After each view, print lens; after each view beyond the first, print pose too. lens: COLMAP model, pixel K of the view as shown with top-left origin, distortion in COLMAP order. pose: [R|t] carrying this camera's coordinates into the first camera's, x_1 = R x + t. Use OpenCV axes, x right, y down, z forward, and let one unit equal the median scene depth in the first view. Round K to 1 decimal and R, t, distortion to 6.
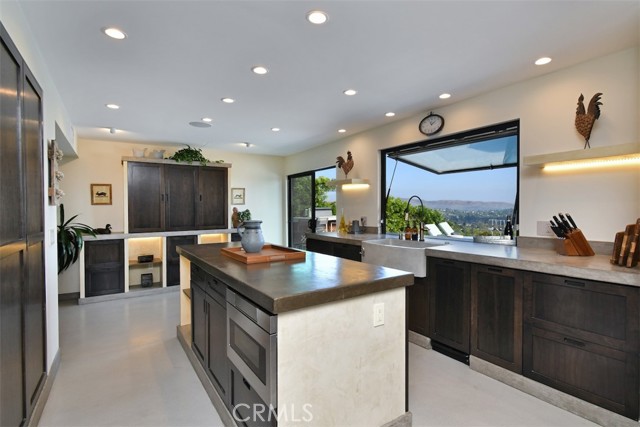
lens RADIAL K [[299.3, 0, 321.4], [0, 299.3, 208.3], [0, 0, 1]] dist [0.002642, 0.000122]
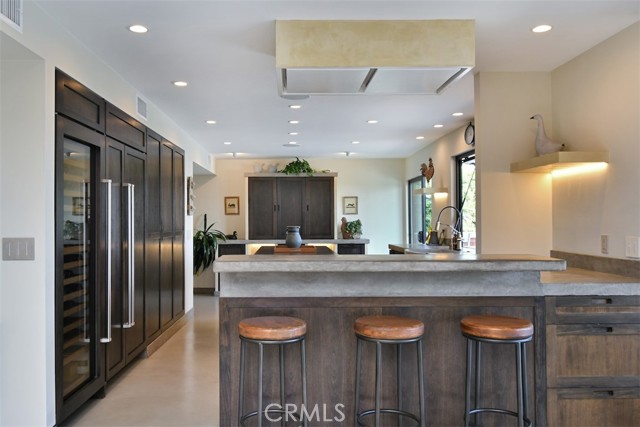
lens RADIAL K [[527.9, 0, 320.0], [0, 527.9, 213.5], [0, 0, 1]] dist [-0.001757, 0.000003]
pose [[0.846609, 0.000005, -0.532215, 0.635061], [-0.006169, 0.999933, -0.009805, 0.001694], [0.532180, 0.011584, 0.846552, -0.542198]]
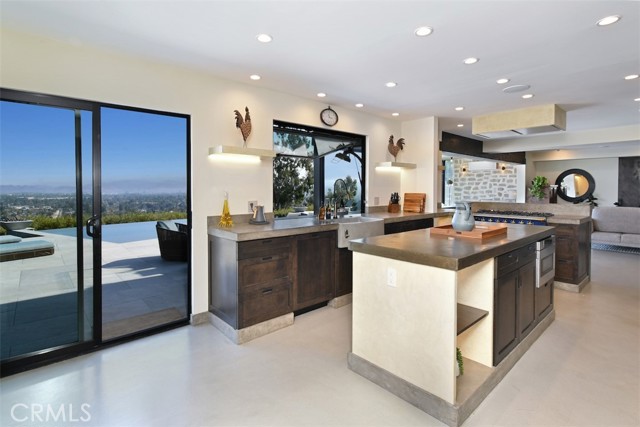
lens RADIAL K [[299.3, 0, 321.4], [0, 299.3, 208.3], [0, 0, 1]] dist [0.002642, 0.000122]
pose [[-0.098578, -0.052971, 0.993718, -0.583150], [0.006506, 0.998527, 0.053873, 0.006319], [-0.995108, 0.011775, -0.098089, 0.842070]]
